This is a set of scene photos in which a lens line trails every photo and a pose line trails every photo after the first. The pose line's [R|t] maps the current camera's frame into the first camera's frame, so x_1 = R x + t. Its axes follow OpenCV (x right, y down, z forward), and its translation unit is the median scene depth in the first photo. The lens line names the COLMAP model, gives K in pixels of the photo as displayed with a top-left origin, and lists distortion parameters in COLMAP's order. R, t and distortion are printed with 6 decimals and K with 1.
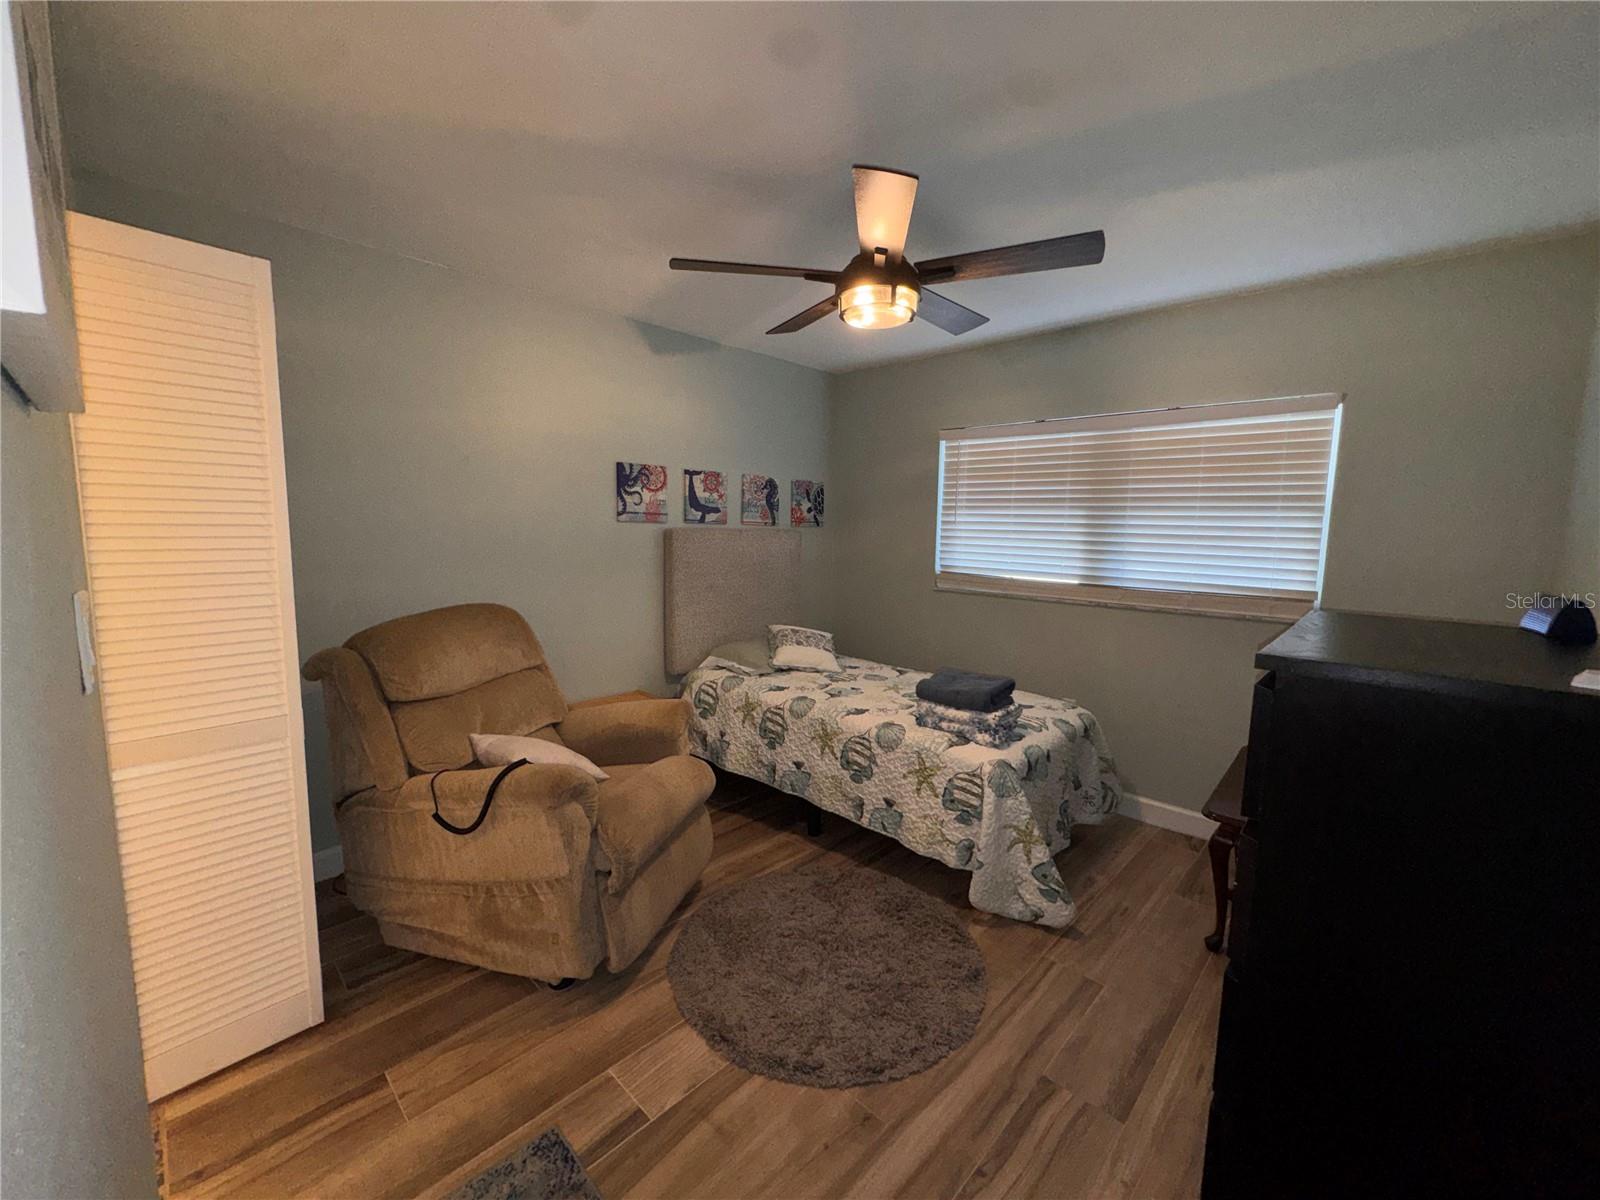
lens RADIAL K [[638.7, 0, 800.0], [0, 638.7, 600.0], [0, 0, 1]] dist [-0.000748, -0.000110]
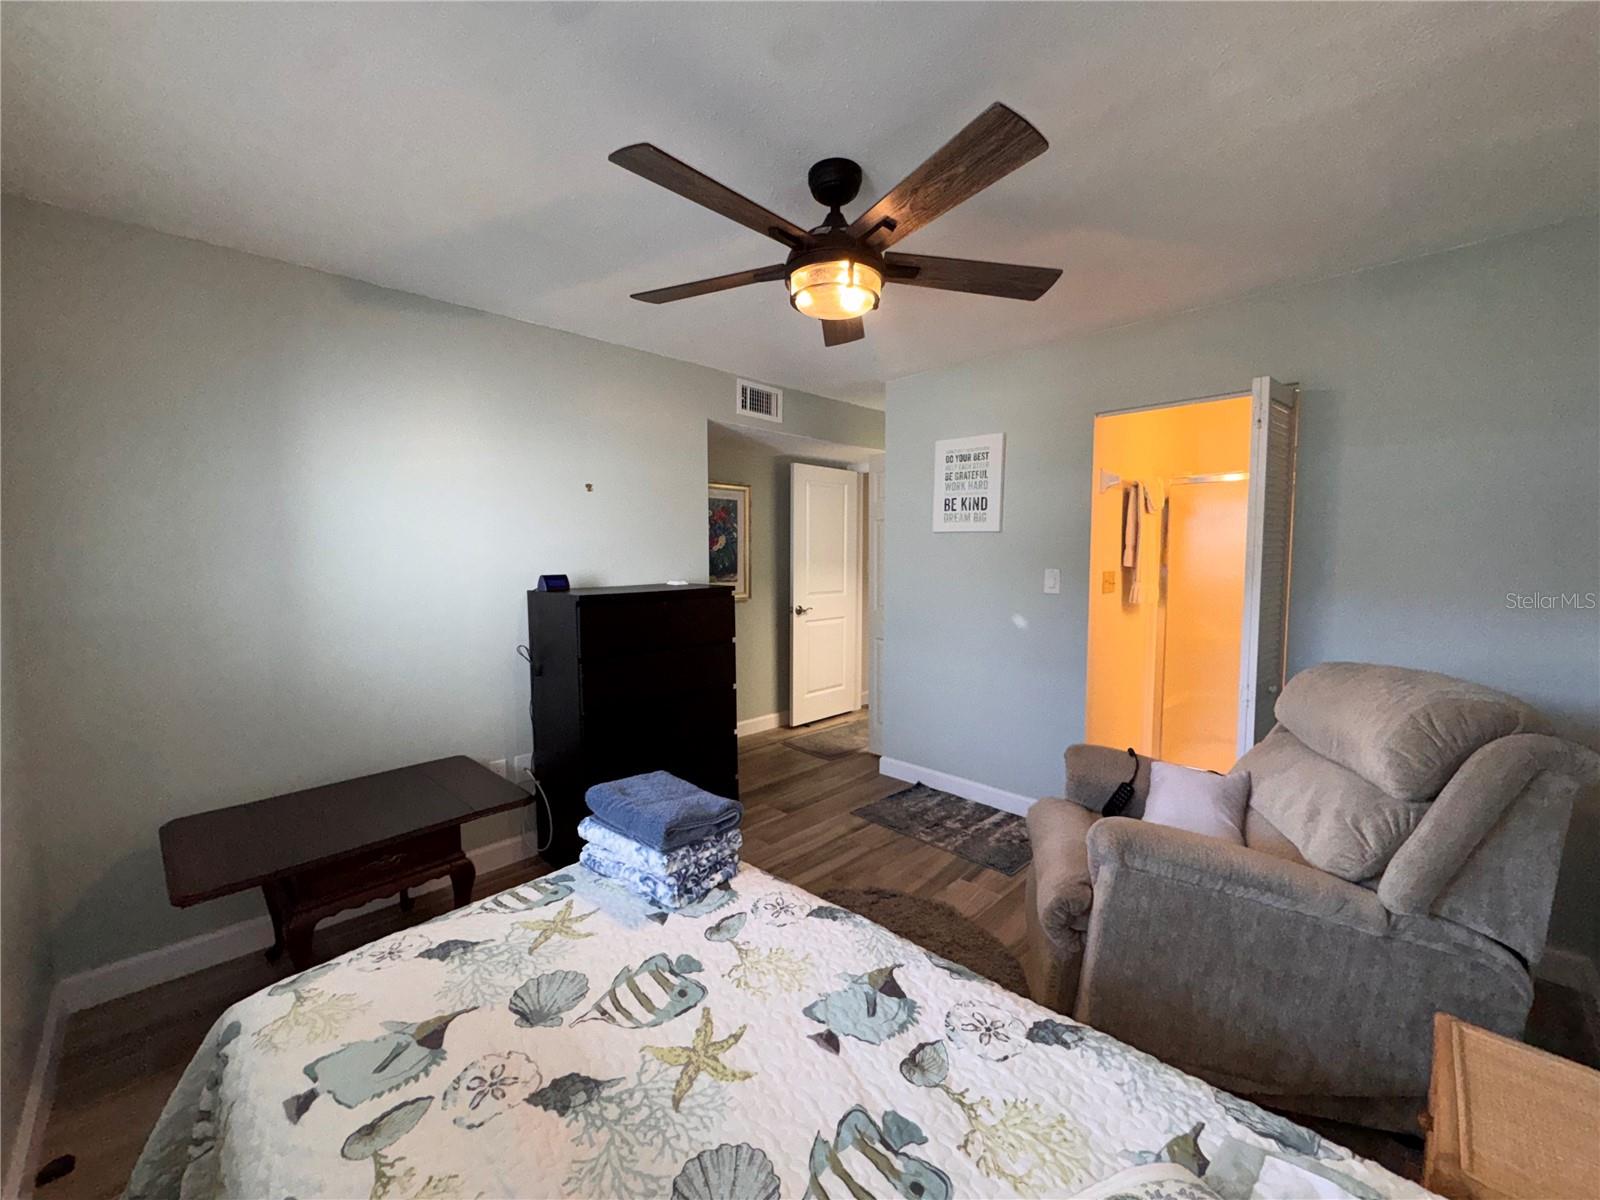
lens RADIAL K [[638.7, 0, 800.0], [0, 638.7, 600.0], [0, 0, 1]] dist [-0.000748, -0.000110]
pose [[-0.999562, -0.022419, 0.019318, 0.114816], [-0.018173, 0.980190, 0.197225, -0.173789], [-0.023357, 0.196788, -0.980168, 1.501497]]
